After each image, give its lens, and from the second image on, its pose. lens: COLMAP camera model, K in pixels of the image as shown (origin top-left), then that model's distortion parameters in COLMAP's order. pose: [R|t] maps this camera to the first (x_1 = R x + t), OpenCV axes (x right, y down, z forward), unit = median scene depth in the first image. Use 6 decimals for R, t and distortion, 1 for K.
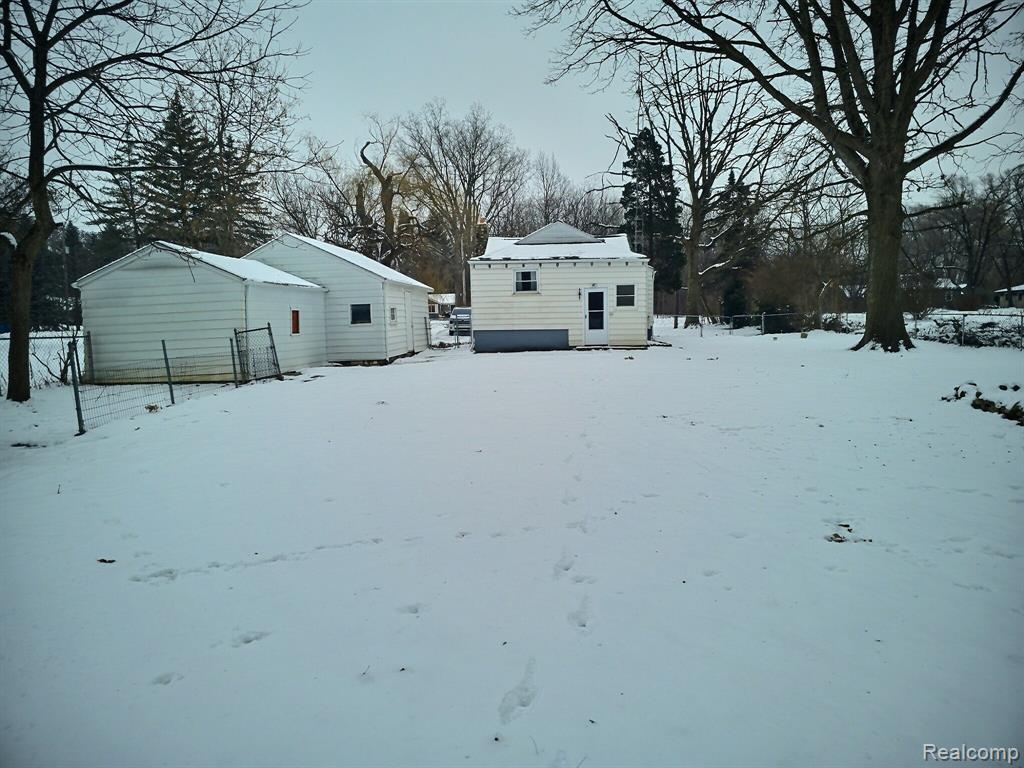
lens RADIAL K [[705.9, 0, 514.3], [0, 705.9, 378.2], [0, 0, 1]] dist [0.040639, -0.002540]
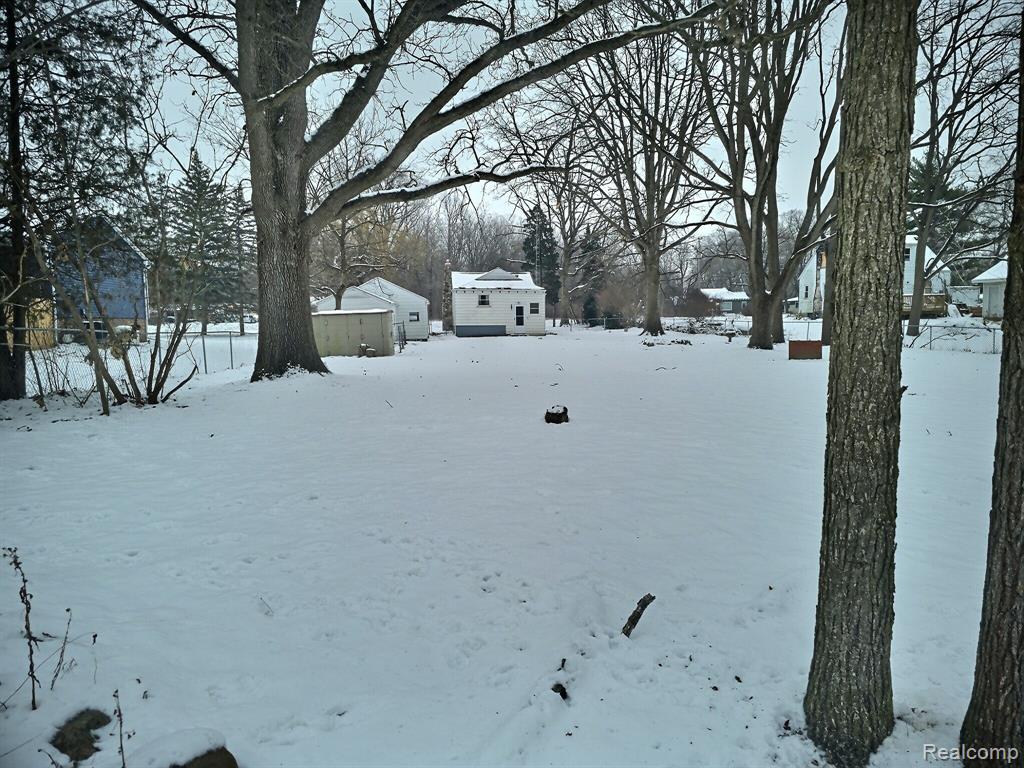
lens RADIAL K [[705.9, 0, 509.8], [0, 705.9, 387.1], [0, 0, 1]] dist [0.040639, -0.002540]
pose [[0.984162, -0.008981, 0.177041, -0.223609], [0.007054, 0.999909, 0.011514, 0.067848], [-0.177129, -0.010083, 0.984136, -0.792338]]
